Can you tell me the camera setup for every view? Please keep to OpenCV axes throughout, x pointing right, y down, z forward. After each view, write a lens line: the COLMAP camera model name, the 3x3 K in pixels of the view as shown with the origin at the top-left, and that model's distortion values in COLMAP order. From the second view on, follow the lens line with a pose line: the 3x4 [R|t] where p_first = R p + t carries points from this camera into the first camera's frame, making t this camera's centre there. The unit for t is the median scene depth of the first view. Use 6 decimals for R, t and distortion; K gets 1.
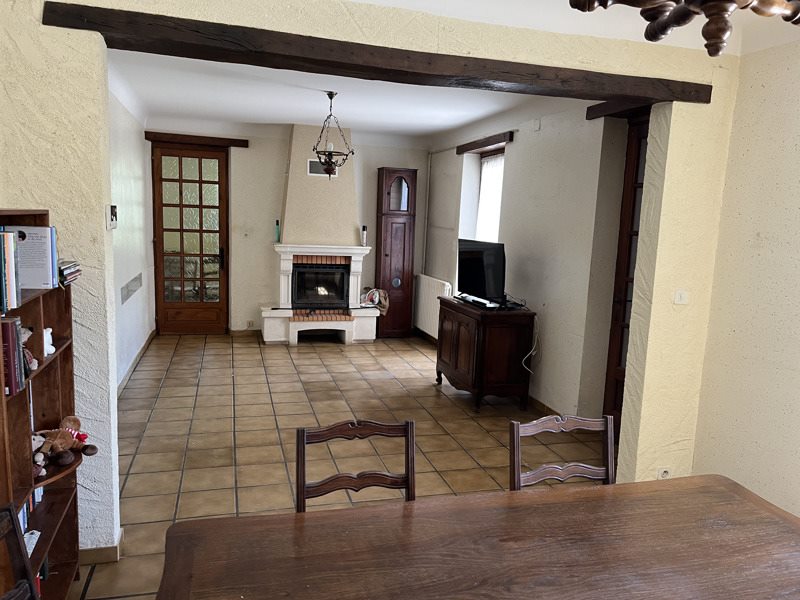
lens RADIAL K [[606.7, 0, 400.6], [0, 606.7, 301.9], [0, 0, 1]] dist [0.060029, -0.070685]
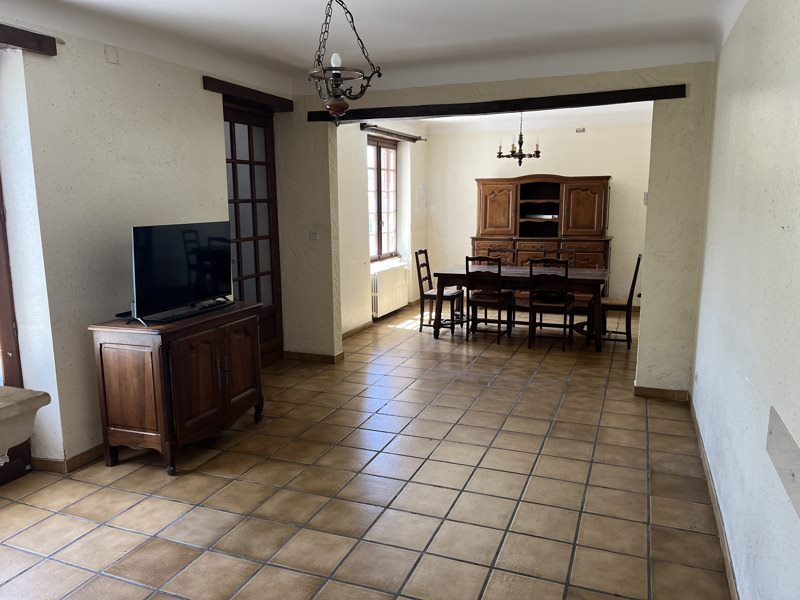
lens RADIAL K [[606.7, 0, 396.8], [0, 606.7, 299.6], [0, 0, 1]] dist [0.060029, -0.070685]
pose [[-0.790193, -0.133123, 0.598225, -0.360713], [0.067085, 0.951469, 0.300343, -0.156637], [-0.609175, 0.277460, -0.742914, 1.025787]]
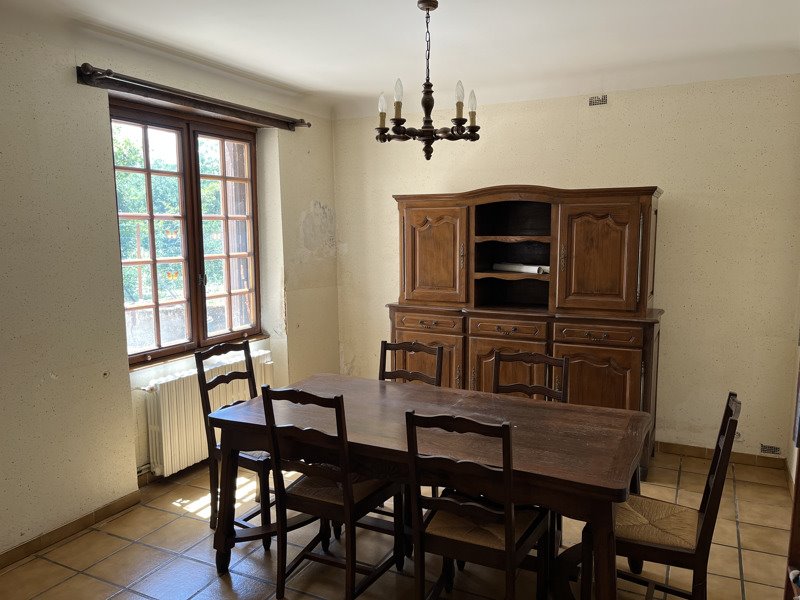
lens RADIAL K [[606.7, 0, 403.2], [0, 606.7, 305.7], [0, 0, 1]] dist [0.060029, -0.070685]
pose [[-0.734210, -0.120665, 0.668114, -0.234706], [0.077924, 0.962599, 0.259483, -0.094530], [-0.674436, 0.242577, -0.697347, 0.623235]]
